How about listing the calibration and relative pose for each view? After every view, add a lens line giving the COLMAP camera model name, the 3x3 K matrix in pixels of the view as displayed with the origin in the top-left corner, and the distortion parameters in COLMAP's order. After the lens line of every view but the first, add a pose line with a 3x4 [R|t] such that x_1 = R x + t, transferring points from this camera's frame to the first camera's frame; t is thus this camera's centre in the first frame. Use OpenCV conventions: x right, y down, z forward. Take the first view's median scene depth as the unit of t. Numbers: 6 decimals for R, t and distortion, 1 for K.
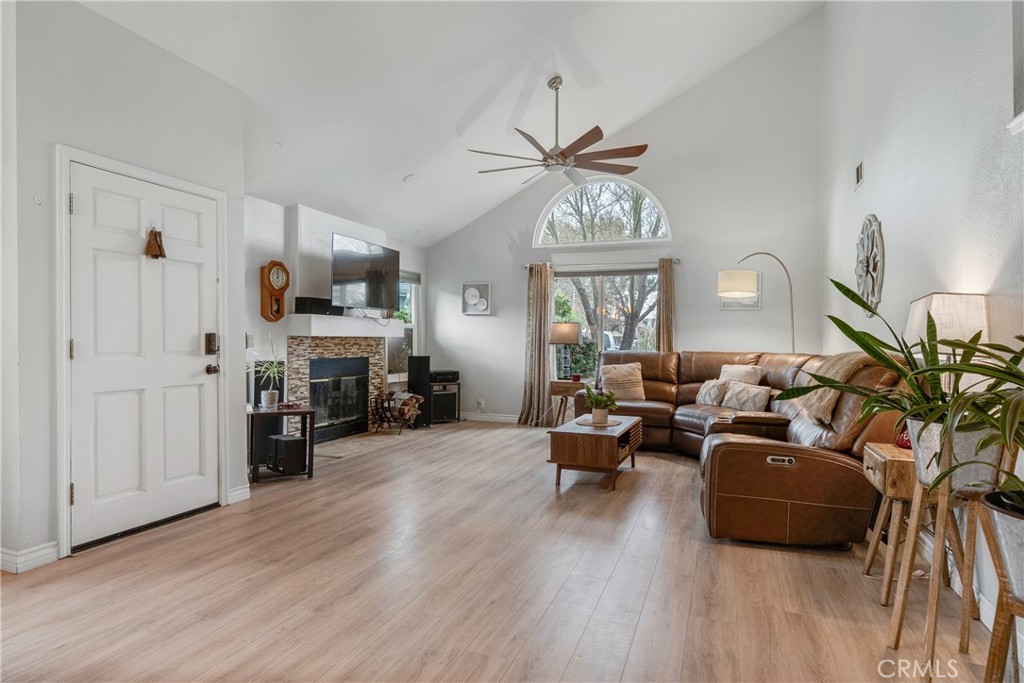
lens RADIAL K [[568.8, 0, 510.4], [0, 568.8, 340.4], [0, 0, 1]] dist [-0.011248, 0.004325]
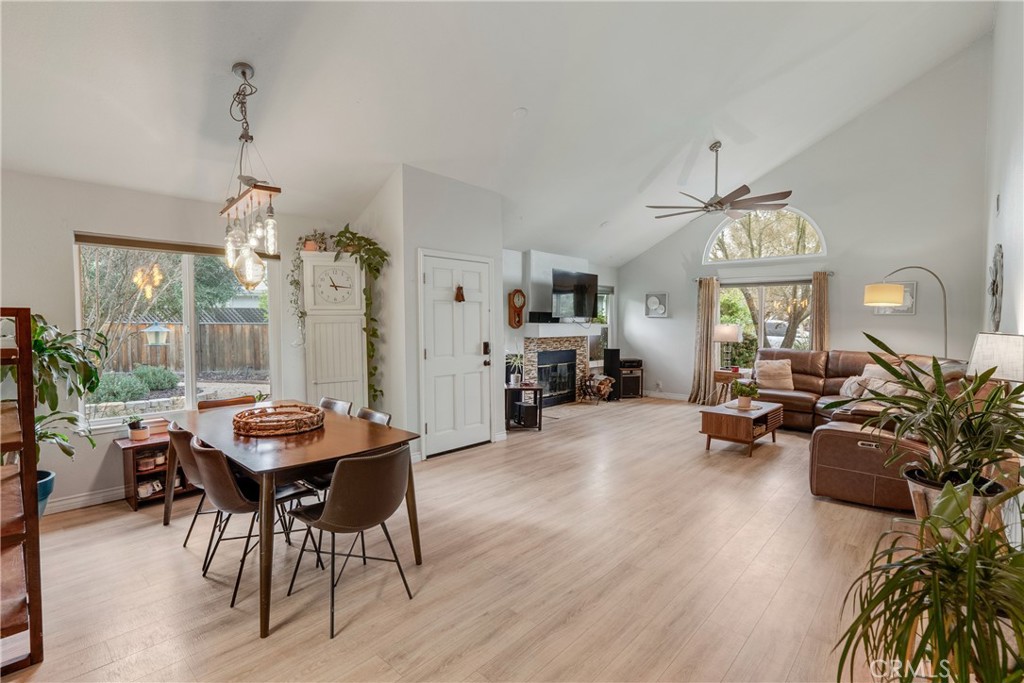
lens RADIAL K [[475.1, 0, 512.7], [0, 475.1, 341.0], [0, 0, 1]] dist [-0.008202, 0.001805]
pose [[0.930105, 0.012110, -0.367095, 0.049433], [0.002226, 0.999252, 0.038605, -0.047183], [0.367288, -0.036724, 0.929382, -0.204508]]
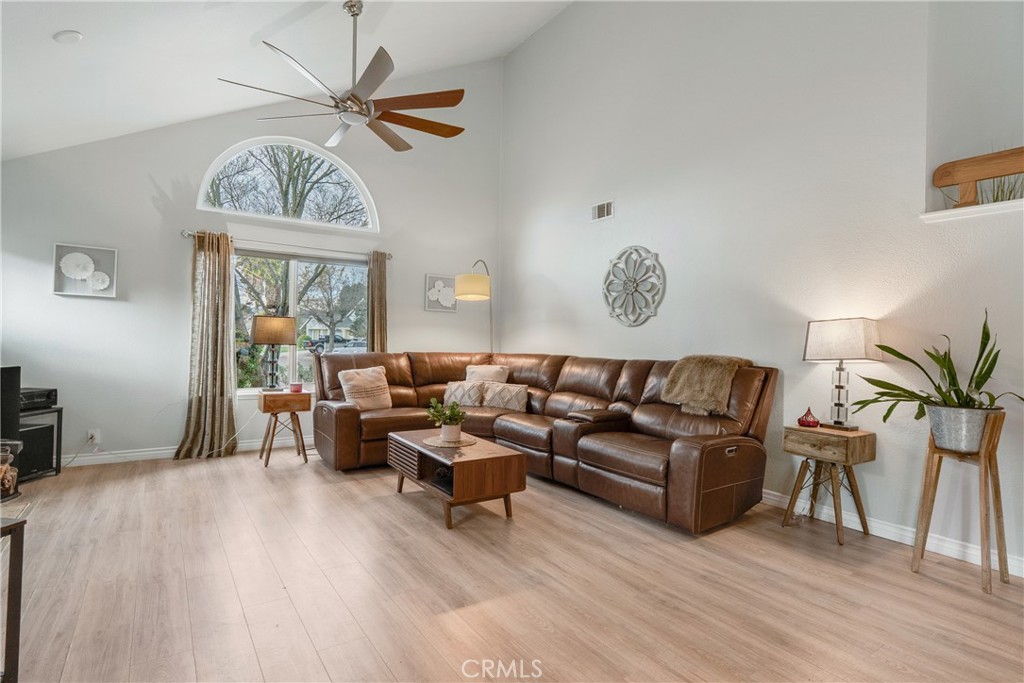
lens RADIAL K [[530.9, 0, 503.8], [0, 530.9, 337.1], [0, 0, 1]] dist [-0.003413, -0.001246]
pose [[0.583340, 0.005923, 0.812207, -0.376474], [-0.012629, 0.999919, 0.001778, -0.010640], [-0.812130, -0.011295, 0.583367, 0.407133]]
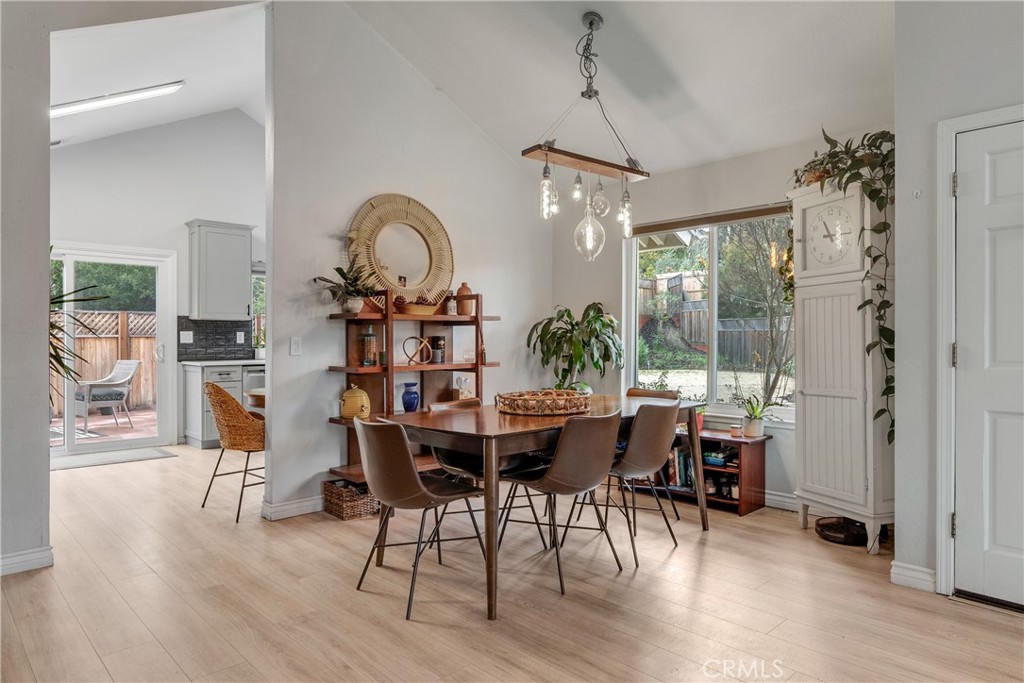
lens RADIAL K [[627.3, 0, 513.8], [0, 627.3, 339.2], [0, 0, 1]] dist [0.004774, 0.000107]
pose [[-0.434561, -0.001641, -0.900641, 0.189783], [-0.004585, 0.999989, 0.000390, -0.002955], [0.900631, 0.004299, -0.434564, 0.421674]]
